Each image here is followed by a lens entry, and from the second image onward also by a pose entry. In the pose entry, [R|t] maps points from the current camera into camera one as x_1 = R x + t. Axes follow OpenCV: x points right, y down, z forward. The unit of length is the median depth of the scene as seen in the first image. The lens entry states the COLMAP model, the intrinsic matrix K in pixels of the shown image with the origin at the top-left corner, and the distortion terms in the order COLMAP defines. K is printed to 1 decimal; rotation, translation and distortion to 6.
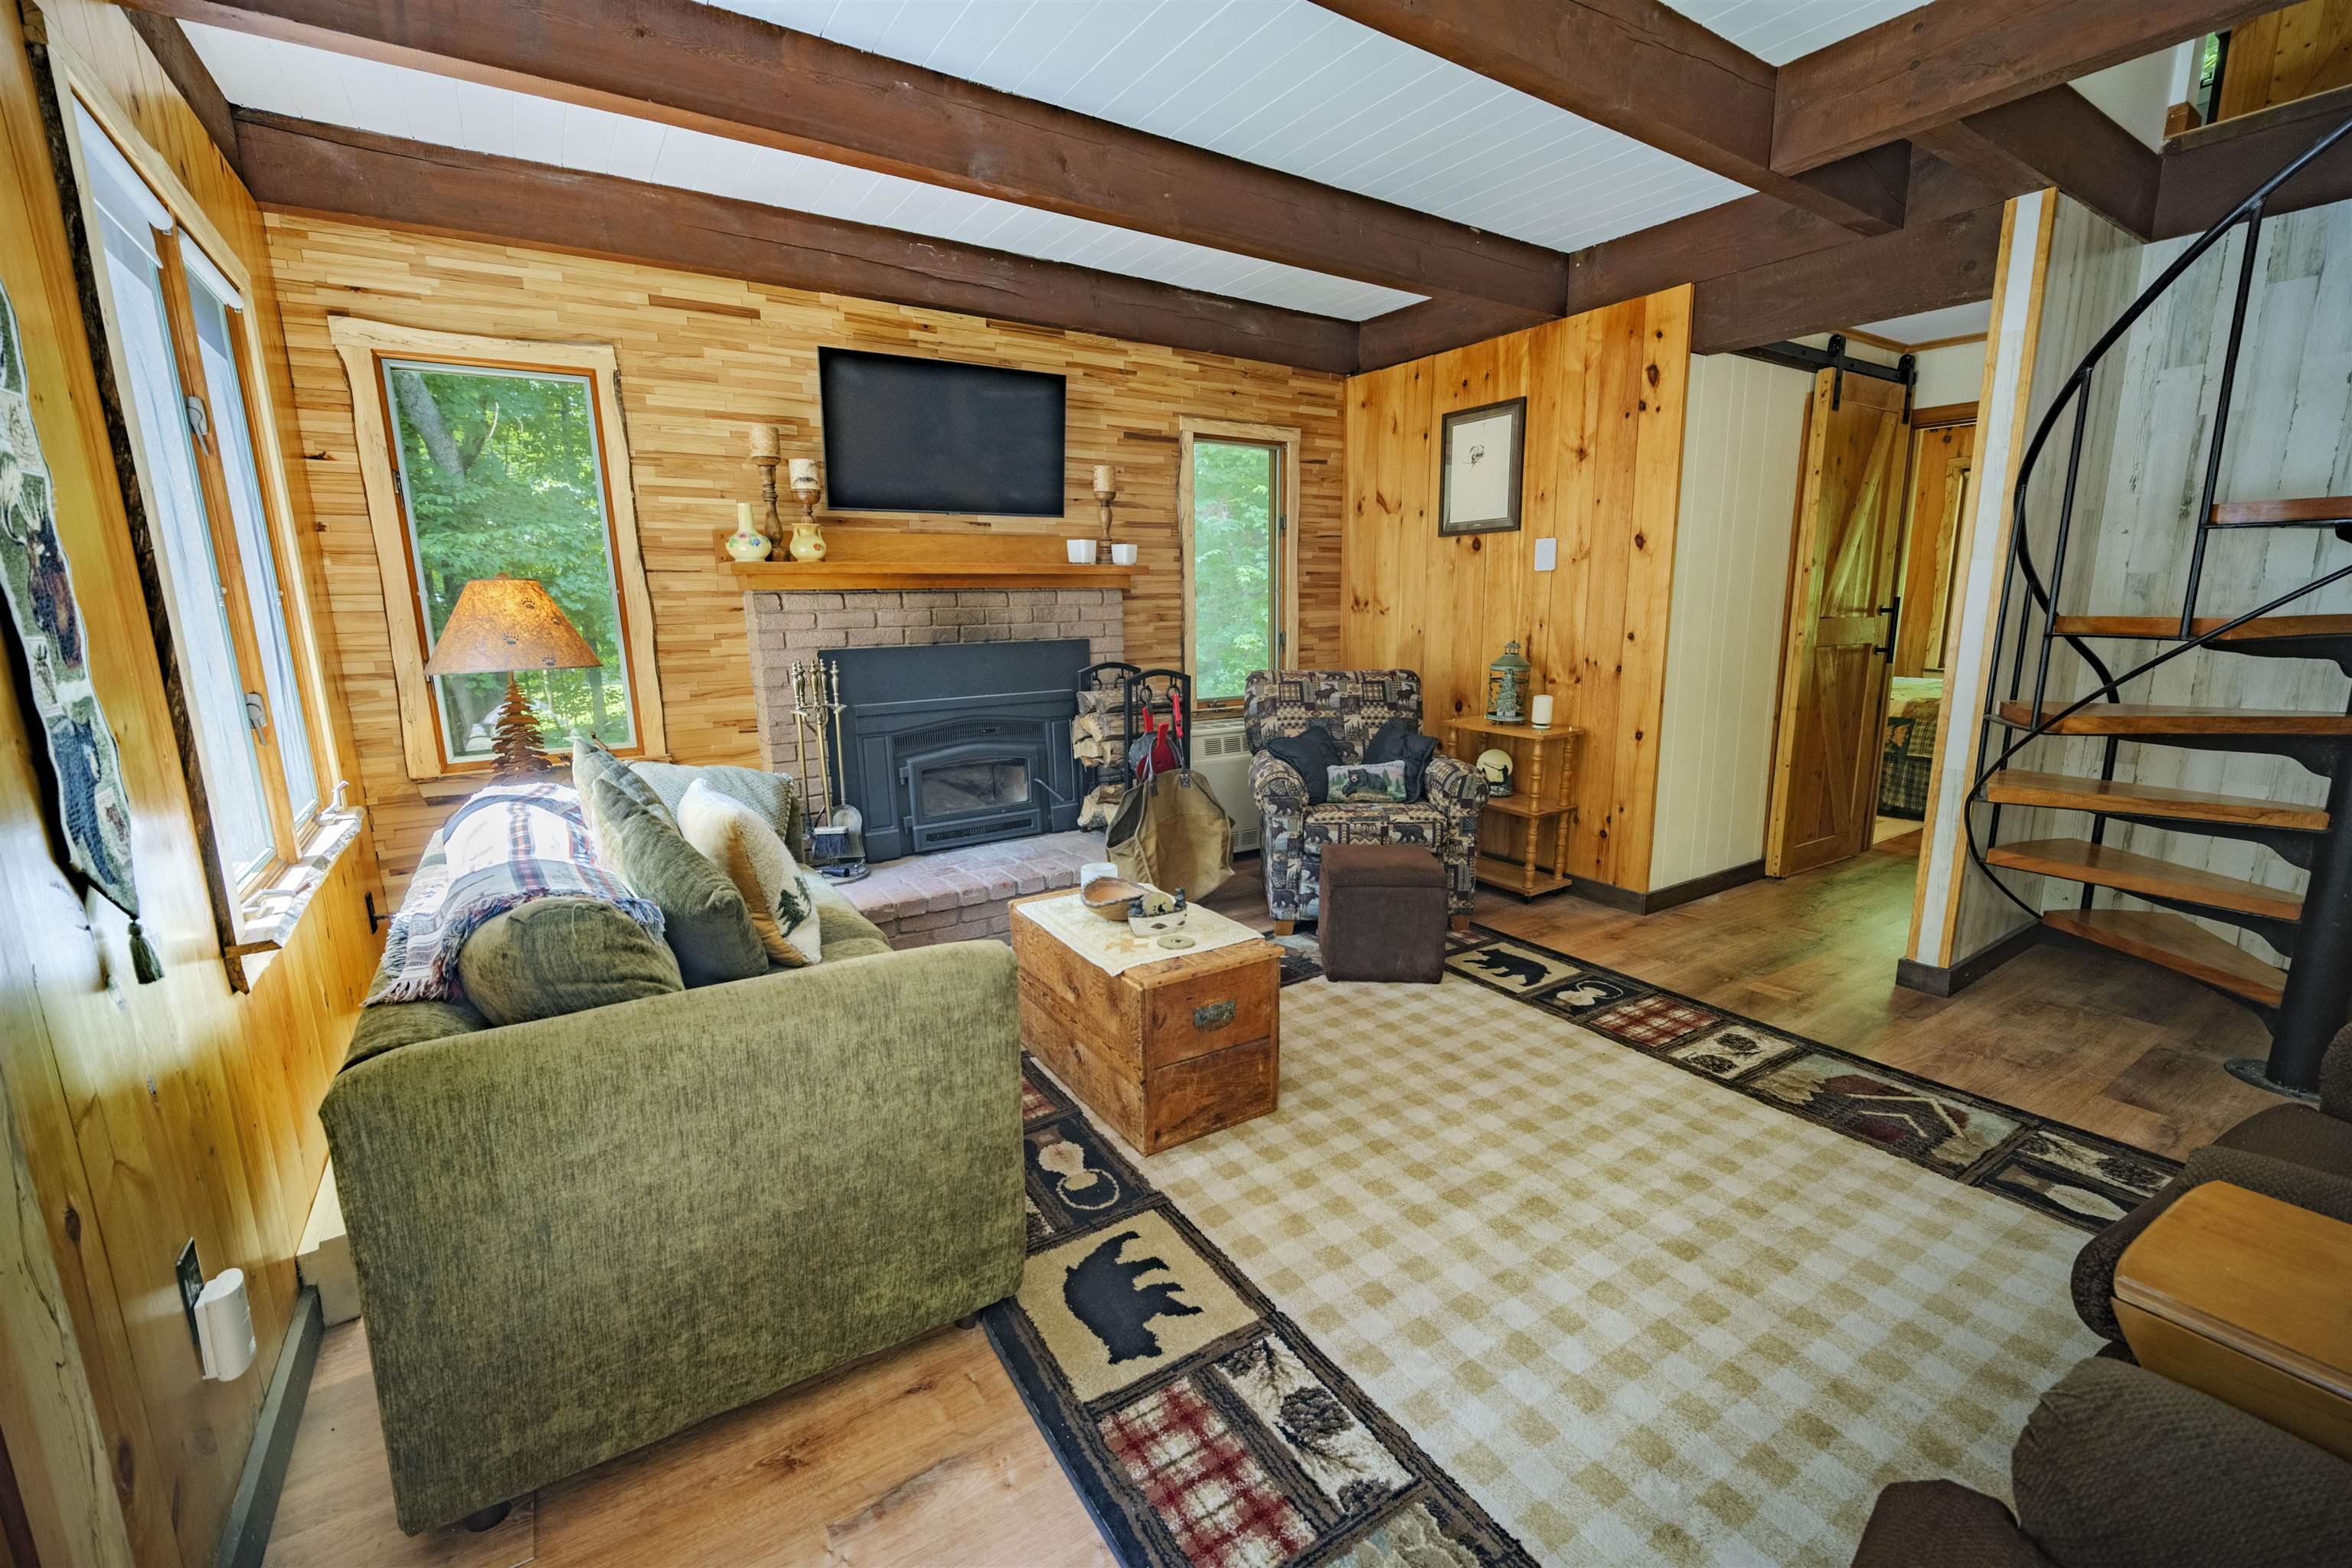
lens RADIAL K [[967.2, 0, 1182.8], [0, 967.2, 792.7], [0, 0, 1]] dist [0.034756, -0.028391]
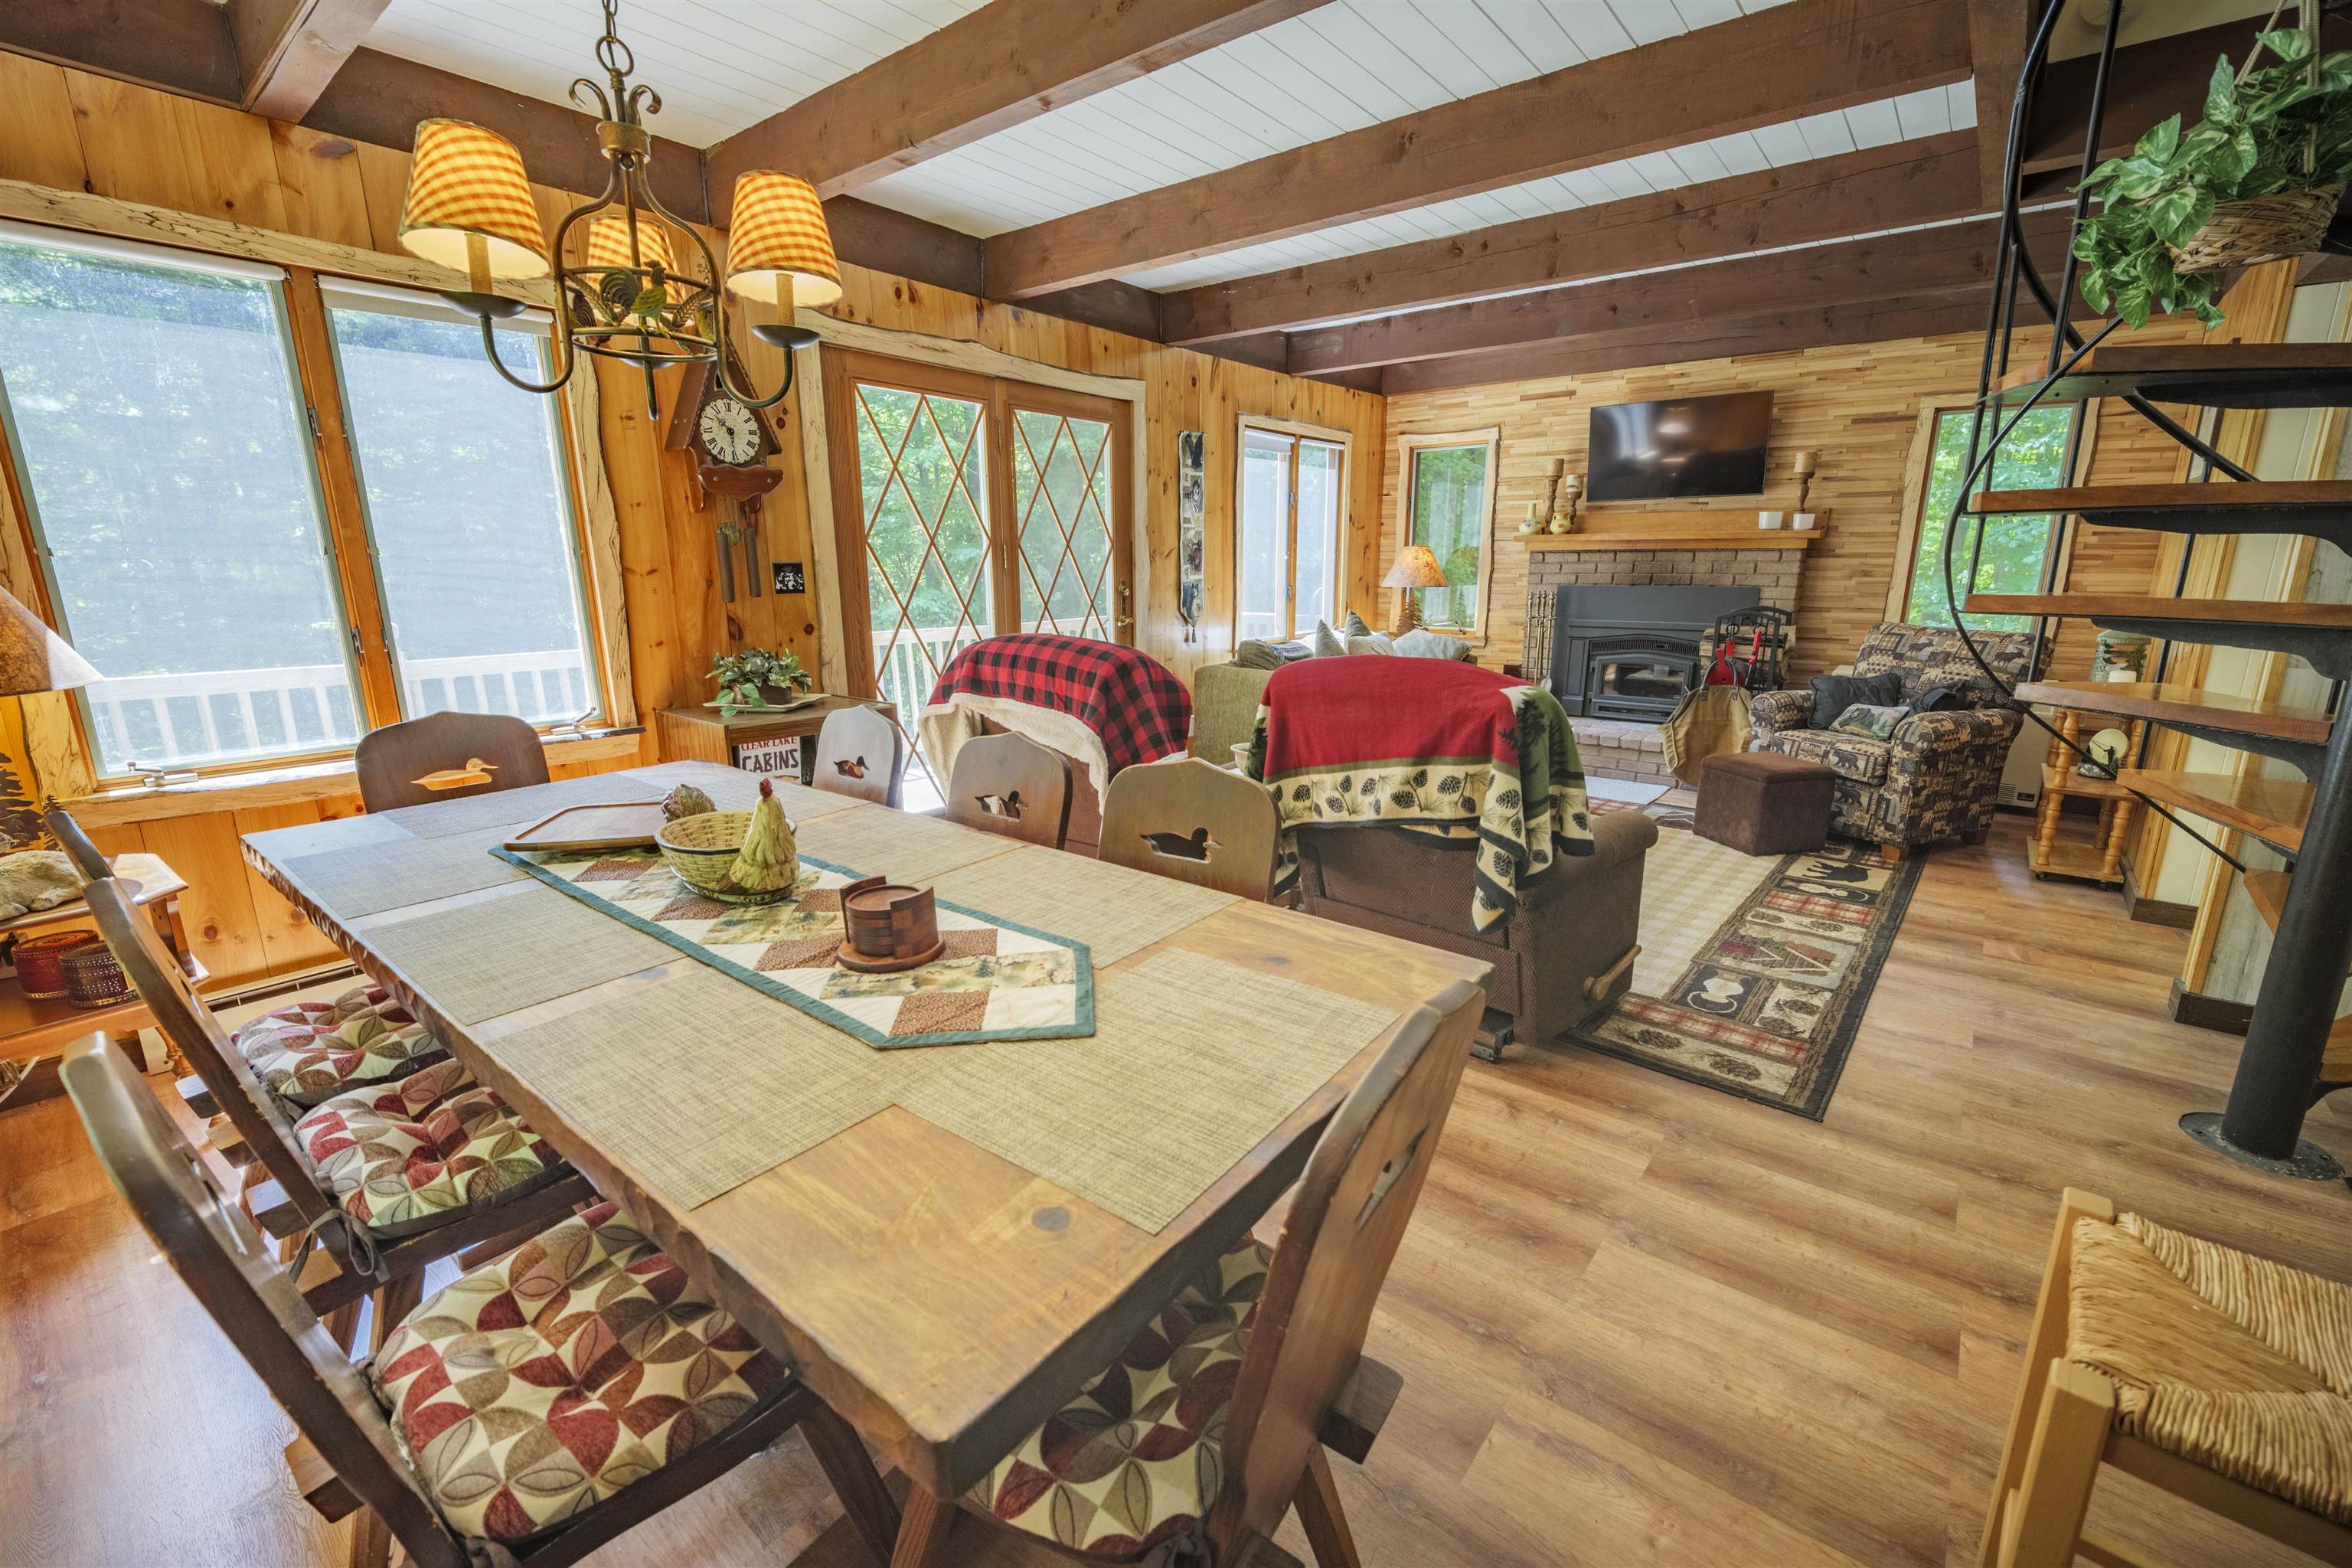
lens RADIAL K [[974.5, 0, 1182.9], [0, 974.5, 790.2], [0, 0, 1]] dist [0.012515, -0.008123]
pose [[0.299039, 0.238631, -0.923921, 1.165601], [-0.190586, 0.963655, 0.187208, 0.008075], [0.935015, 0.120104, 0.333650, -0.170324]]
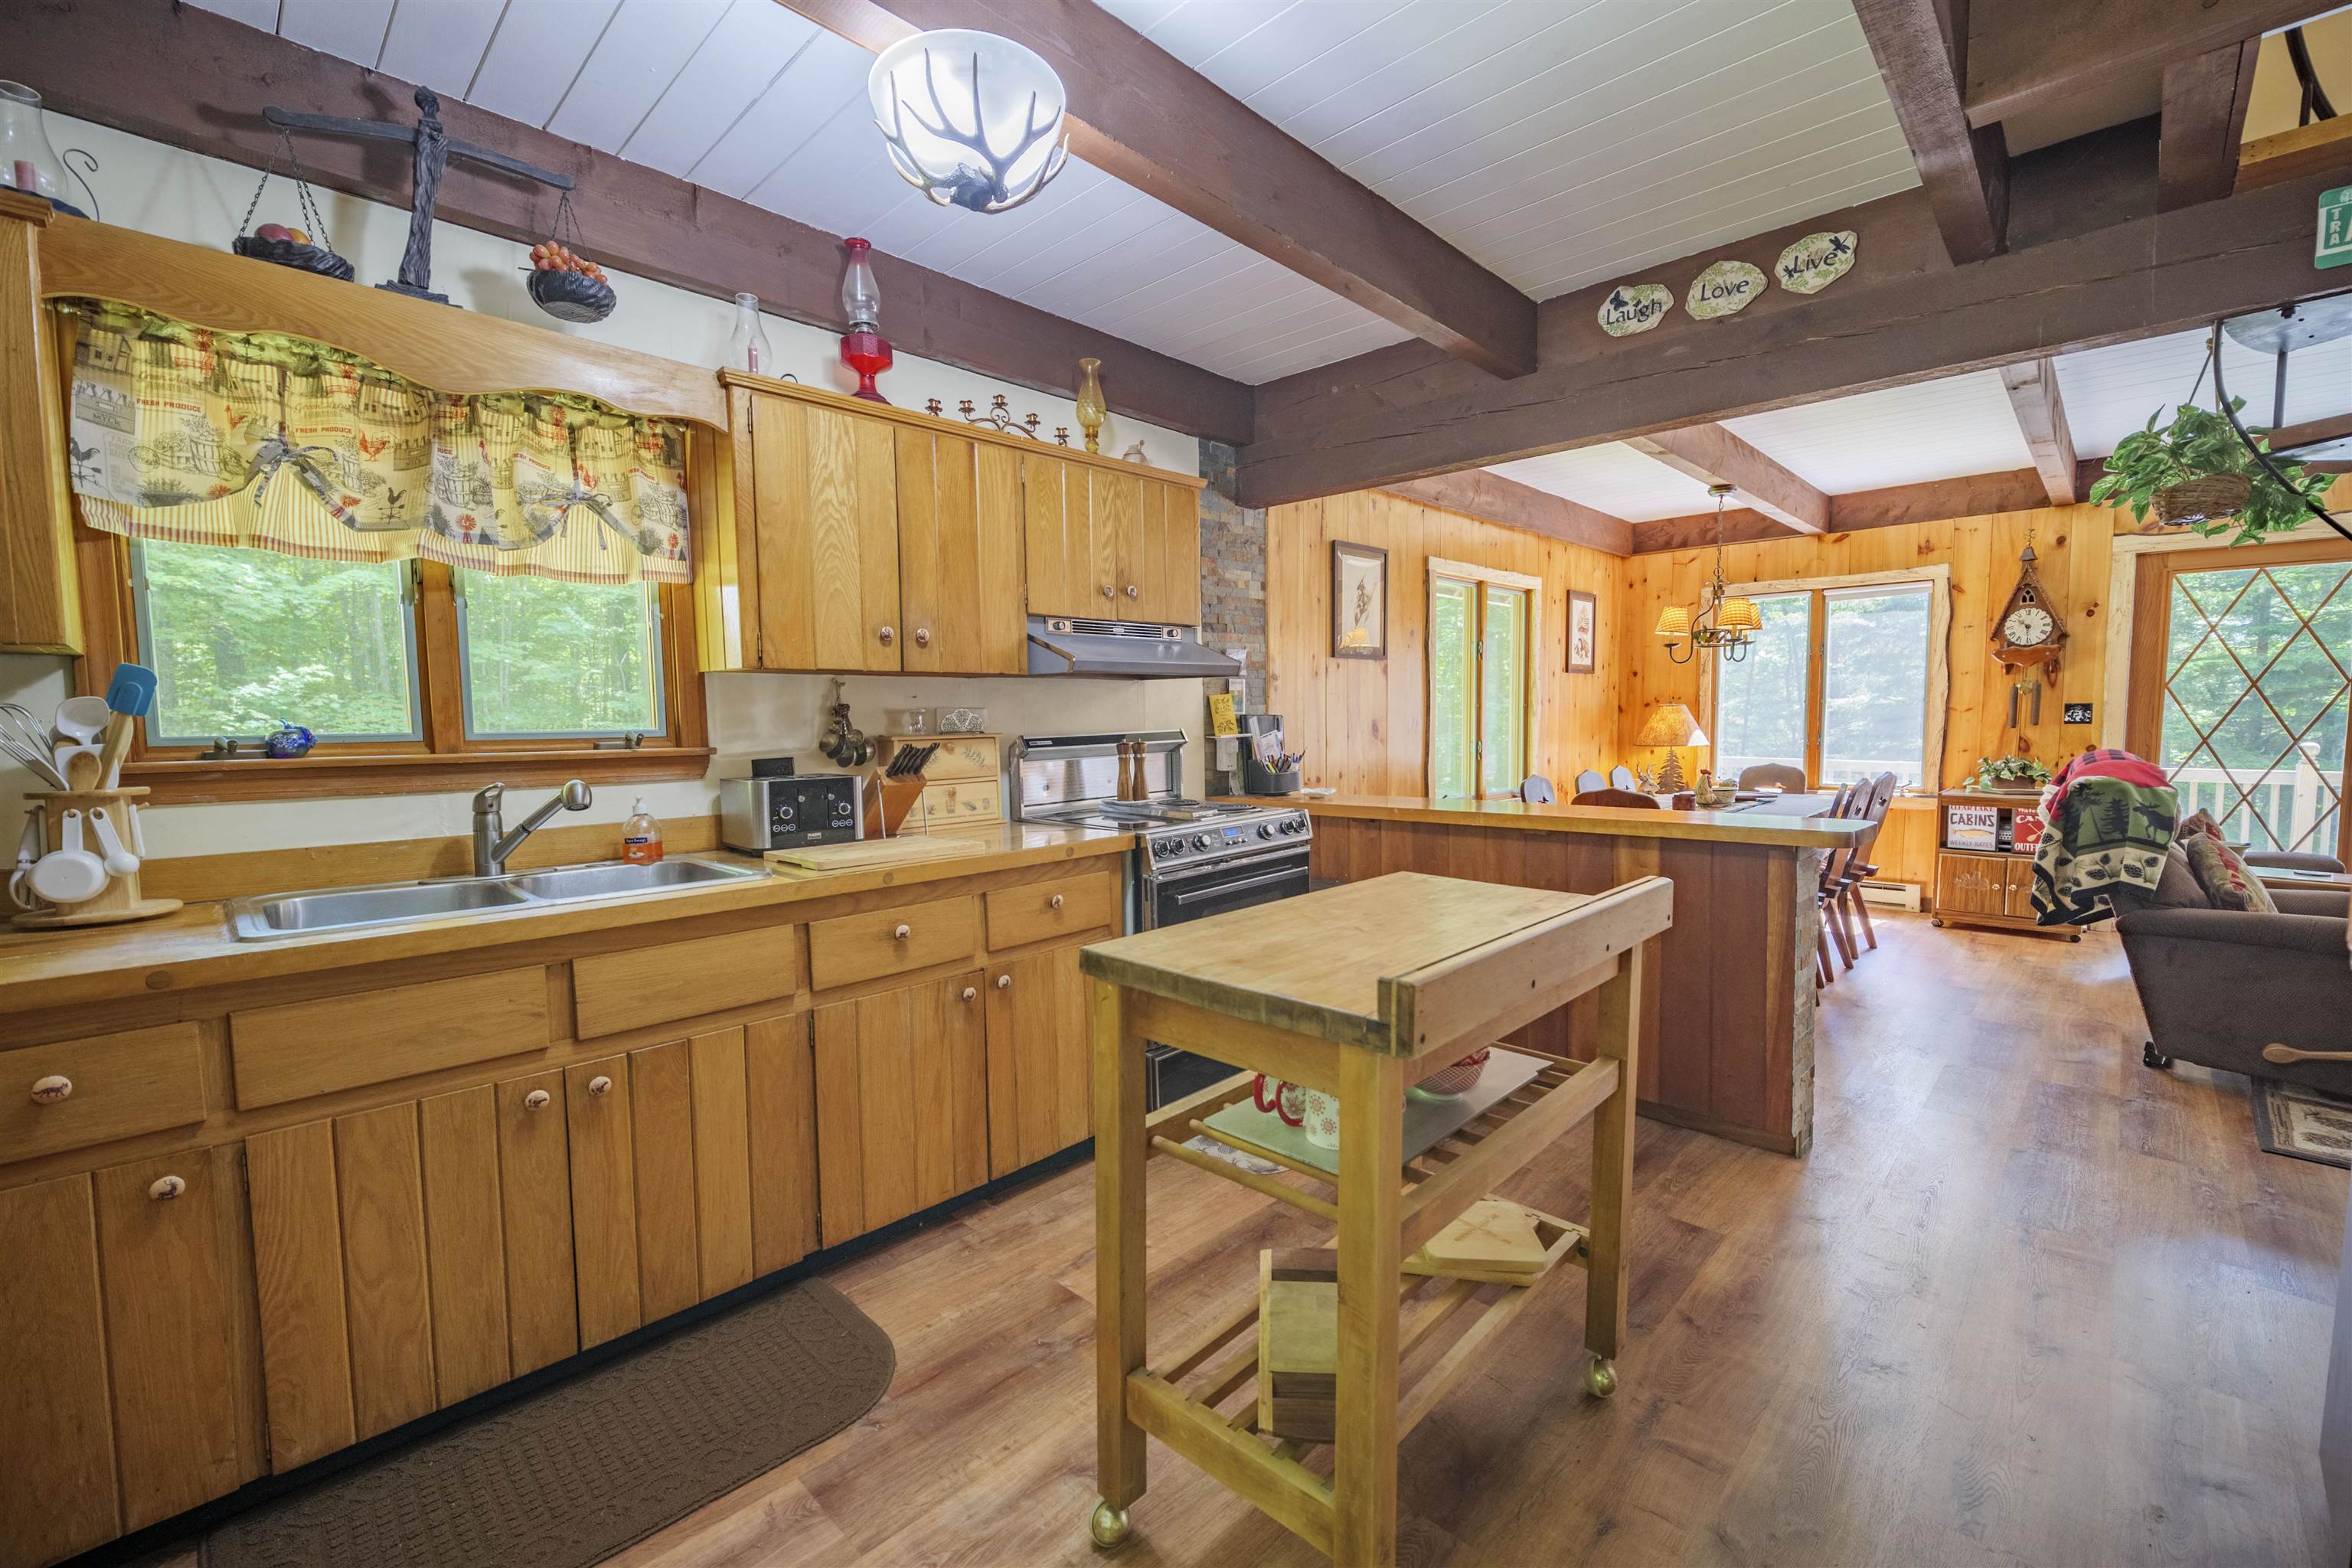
lens RADIAL K [[978.0, 0, 1186.6], [0, 978.0, 786.3], [0, 0, 1]] dist [0.002246, -0.007081]
pose [[-0.975828, 0.040350, -0.214783, 1.753934], [-0.017635, 0.965064, 0.261422, -0.208224], [0.217827, 0.258891, -0.941024, 0.963856]]
